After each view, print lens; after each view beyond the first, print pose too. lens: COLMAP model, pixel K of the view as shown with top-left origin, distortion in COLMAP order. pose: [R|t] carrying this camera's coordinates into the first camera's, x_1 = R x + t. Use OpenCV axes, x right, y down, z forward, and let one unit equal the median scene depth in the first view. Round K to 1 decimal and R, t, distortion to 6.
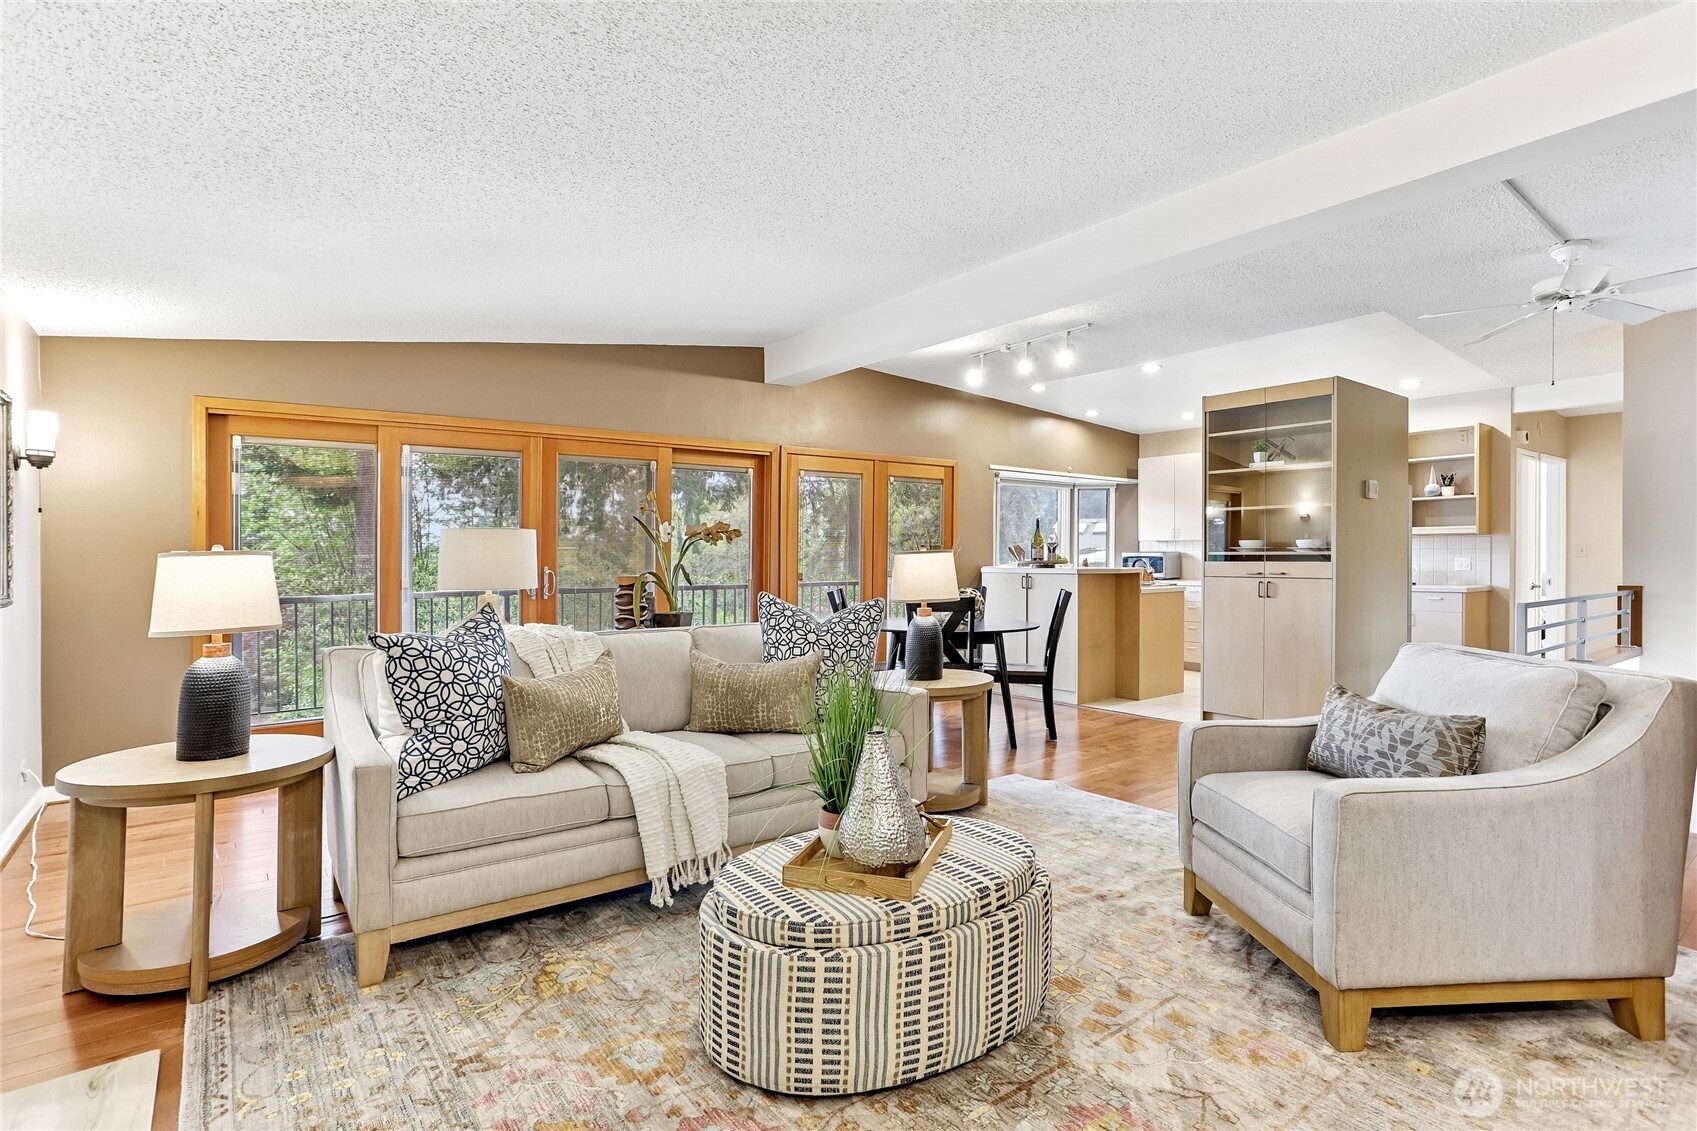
lens RADIAL K [[828.9, 0, 848.5], [0, 828.9, 565.5], [0, 0, 1]] dist [-0.022933, 0.000145]
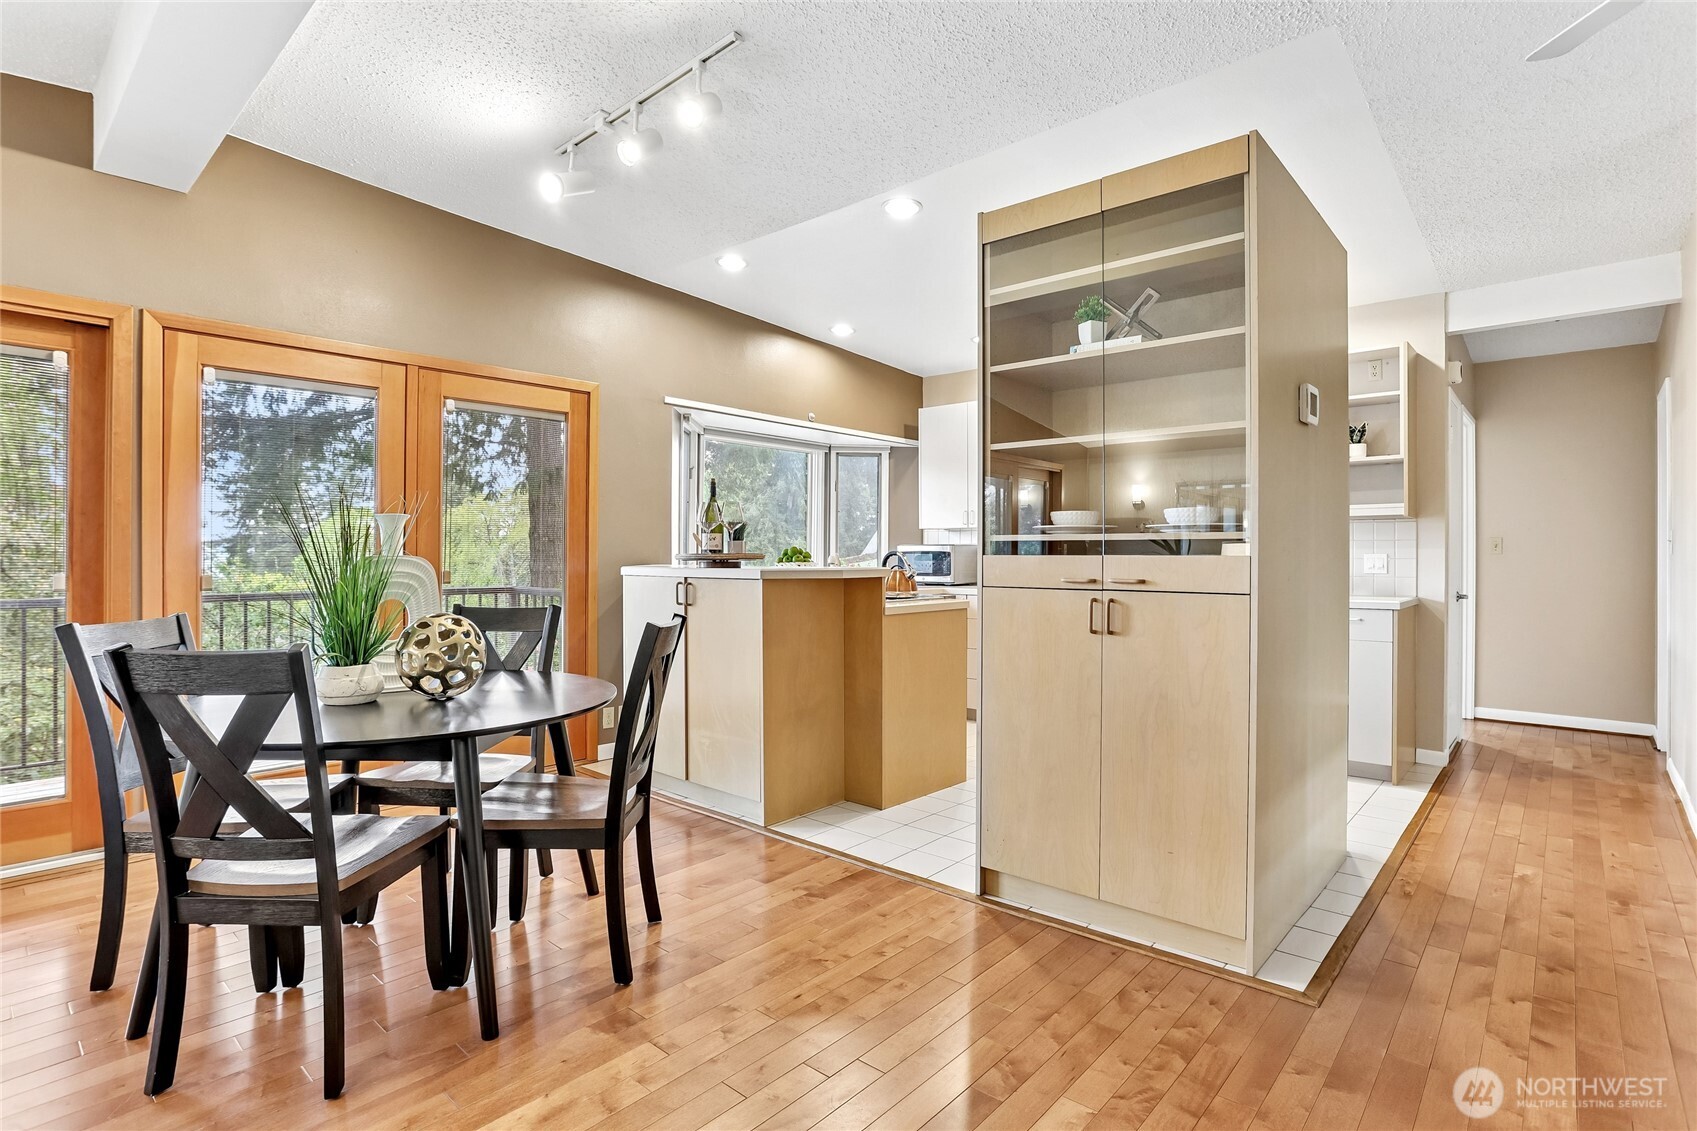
lens RADIAL K [[823.2, 0, 848.5], [0, 823.2, 565.5], [0, 0, 1]] dist [-0.034560, 0.000402]
pose [[0.981990, 0.003191, 0.188906, 0.221506], [-0.002982, 0.999995, -0.001391, 0.002024], [-0.188909, 0.000802, 0.981994, 0.456910]]
